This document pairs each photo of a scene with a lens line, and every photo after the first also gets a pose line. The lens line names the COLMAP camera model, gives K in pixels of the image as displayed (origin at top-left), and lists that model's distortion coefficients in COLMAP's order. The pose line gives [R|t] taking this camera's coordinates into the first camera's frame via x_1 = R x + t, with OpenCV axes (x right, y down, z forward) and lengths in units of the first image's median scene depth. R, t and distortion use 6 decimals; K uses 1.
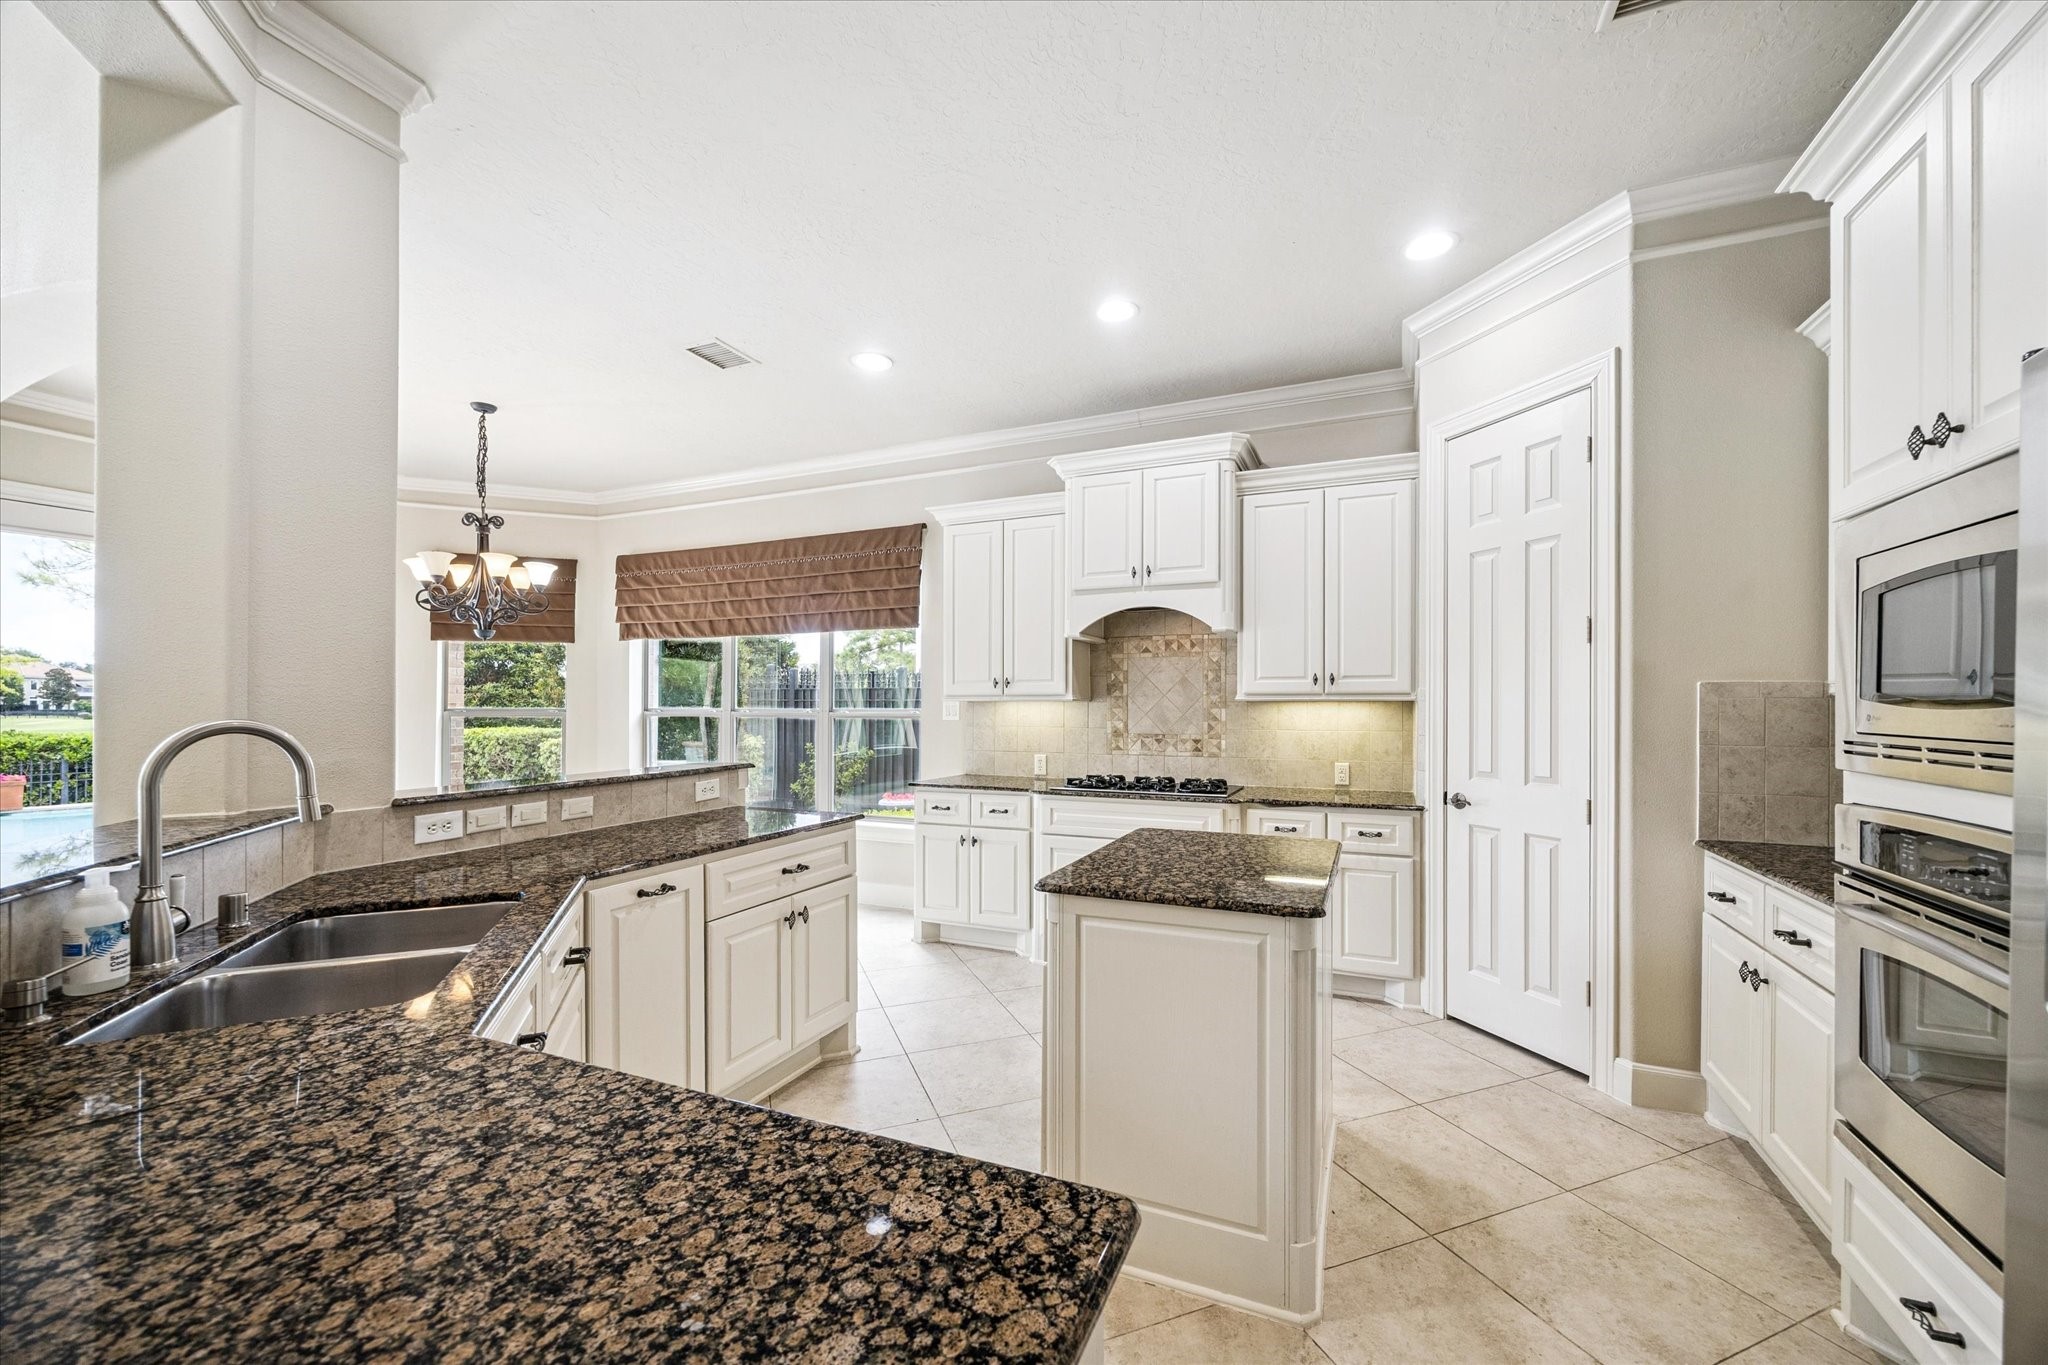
lens RADIAL K [[788.0, 0, 1036.3], [0, 788.0, 689.3], [0, 0, 1]] dist [-0.007259, 0.000247]
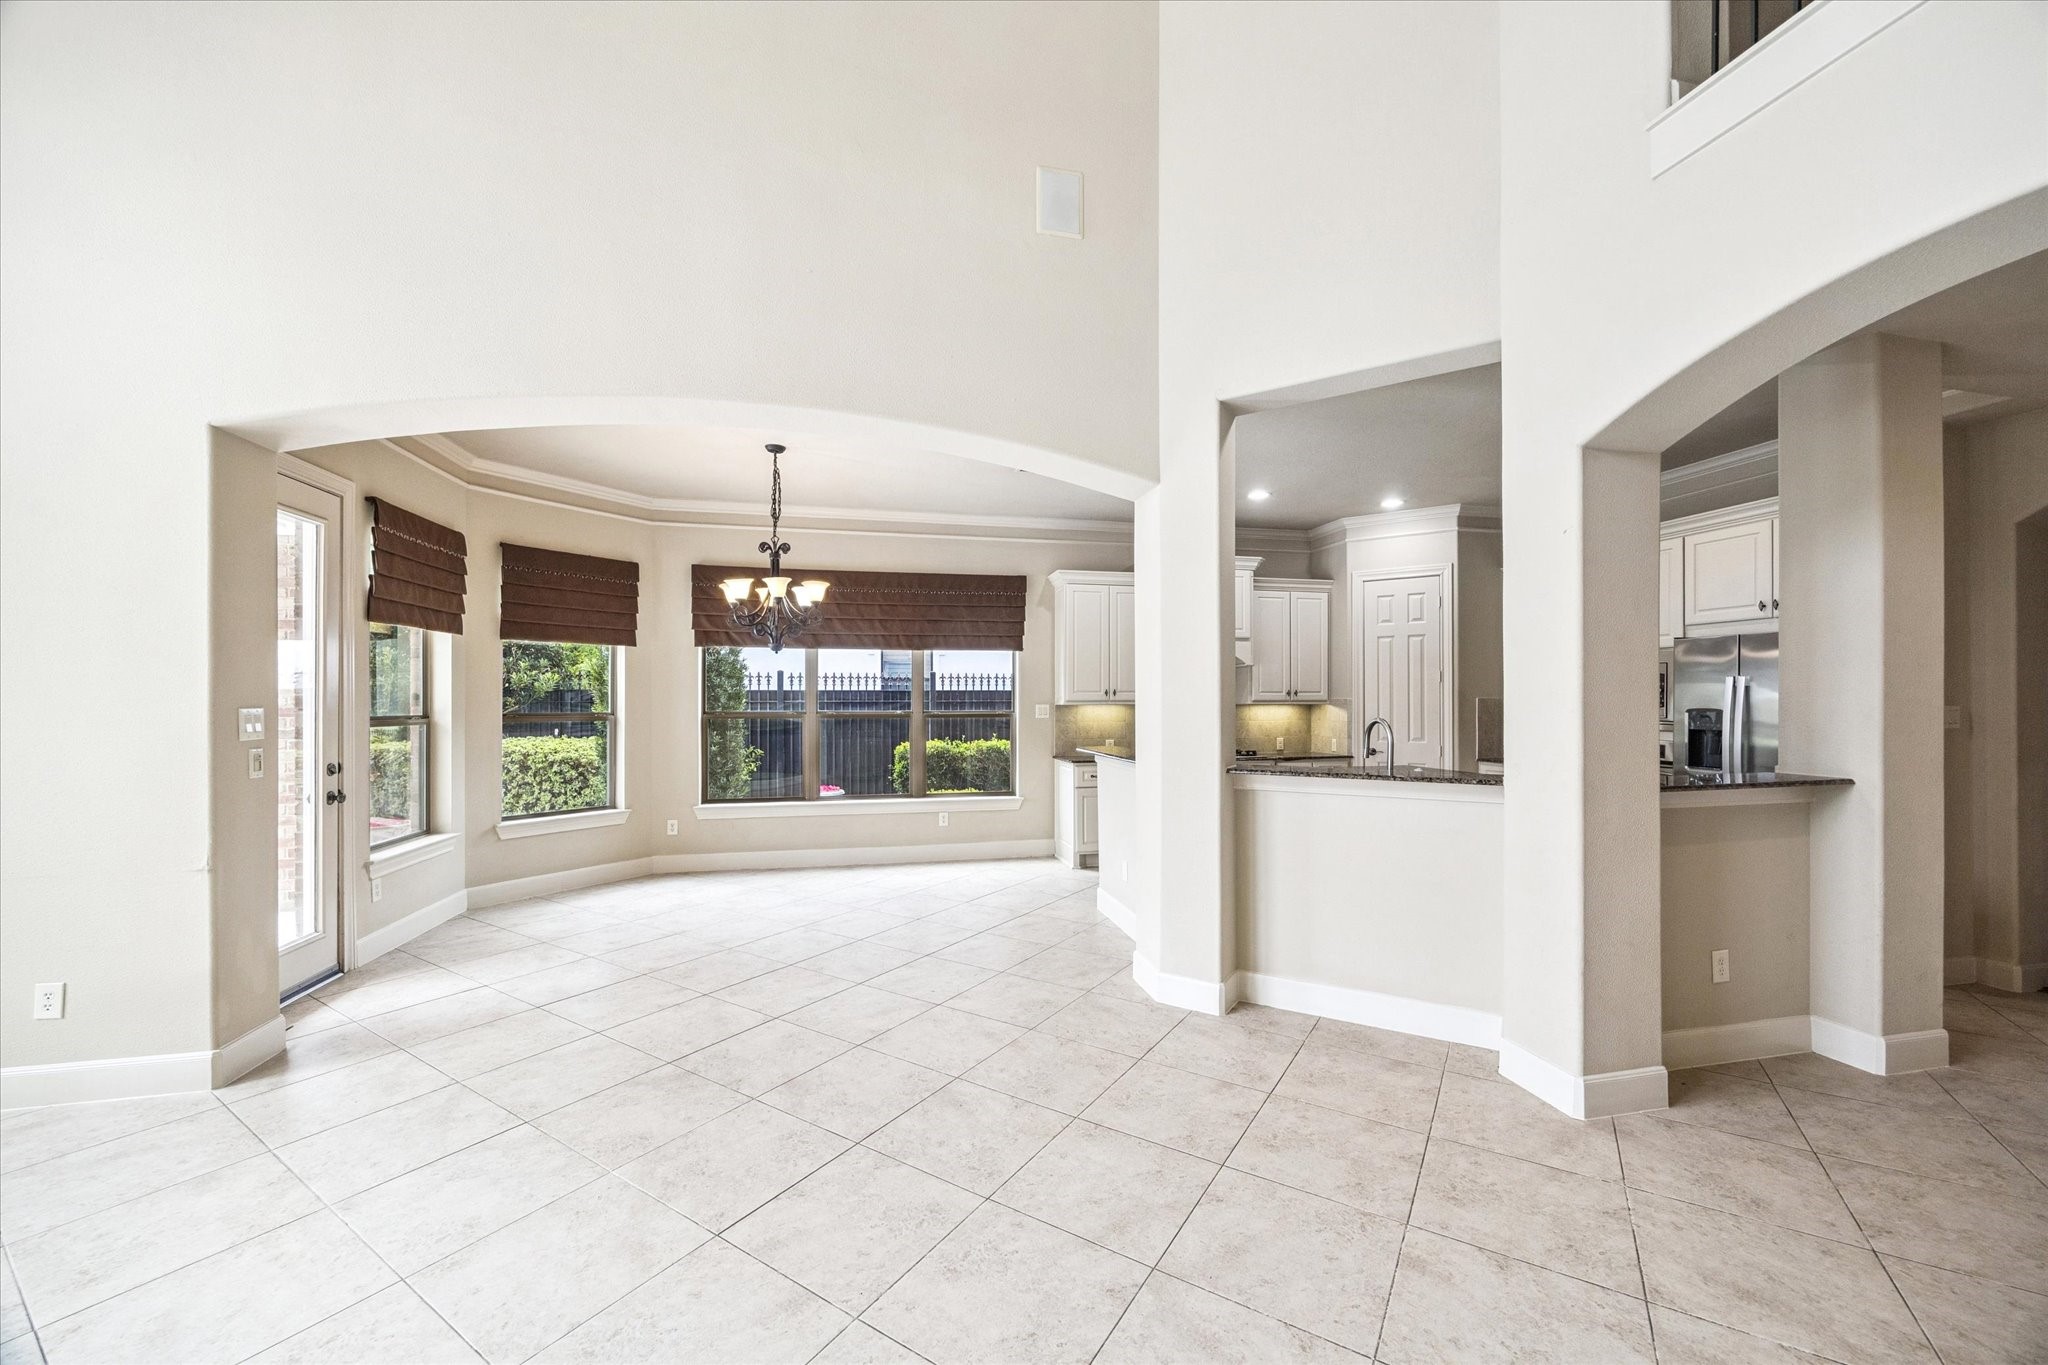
lens RADIAL K [[788.0, 0, 1036.3], [0, 788.0, 689.3], [0, 0, 1]] dist [-0.007259, 0.000247]
pose [[0.813187, 0.013428, 0.581847, -0.976082], [-0.009455, 0.999907, -0.009862, 0.002105], [-0.581925, 0.002518, 0.813238, -0.143849]]
